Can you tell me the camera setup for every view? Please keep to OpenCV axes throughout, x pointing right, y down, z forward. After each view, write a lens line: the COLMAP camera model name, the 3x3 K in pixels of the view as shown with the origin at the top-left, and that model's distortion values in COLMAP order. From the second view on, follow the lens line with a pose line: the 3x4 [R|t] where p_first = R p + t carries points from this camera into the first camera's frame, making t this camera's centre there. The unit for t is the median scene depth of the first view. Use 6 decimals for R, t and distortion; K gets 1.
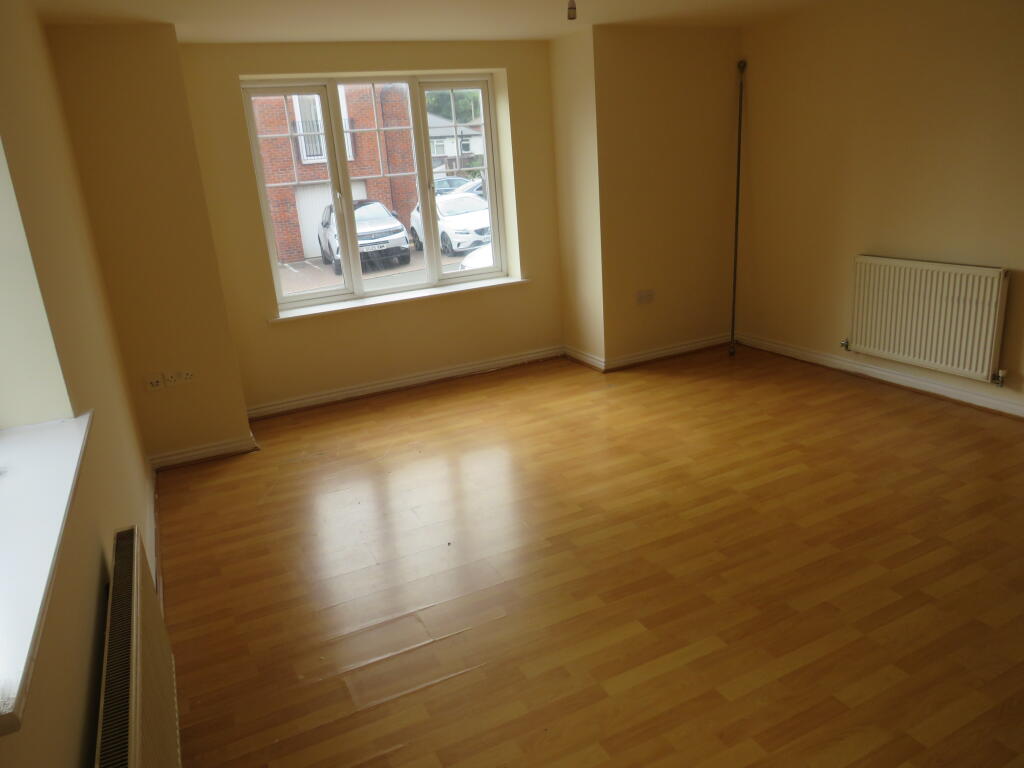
lens RADIAL K [[712.9, 0, 512.0], [0, 712.9, 384.0], [0, 0, 1]] dist [-0.030561, 0.009352]
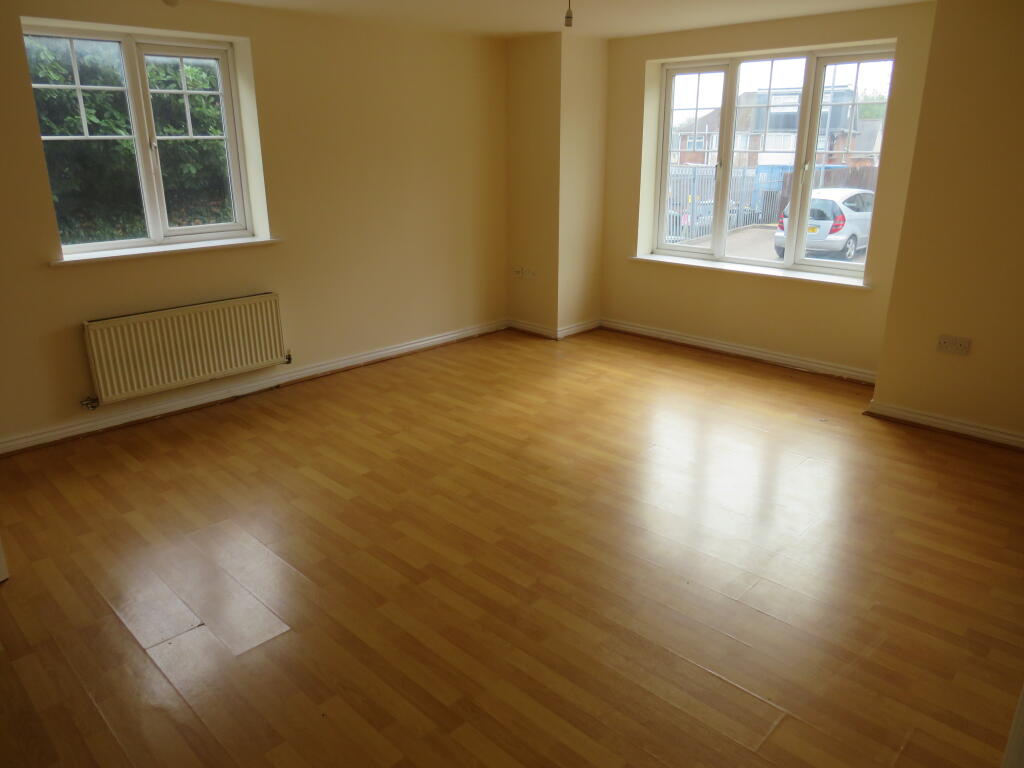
lens RADIAL K [[712.9, 0, 512.0], [0, 712.9, 384.0], [0, 0, 1]] dist [-0.030561, 0.009352]
pose [[0.330962, 0.366456, -0.869583, 0.760122], [-0.302675, 0.914051, 0.269997, -0.158980], [0.893785, 0.173843, 0.413433, 0.323119]]
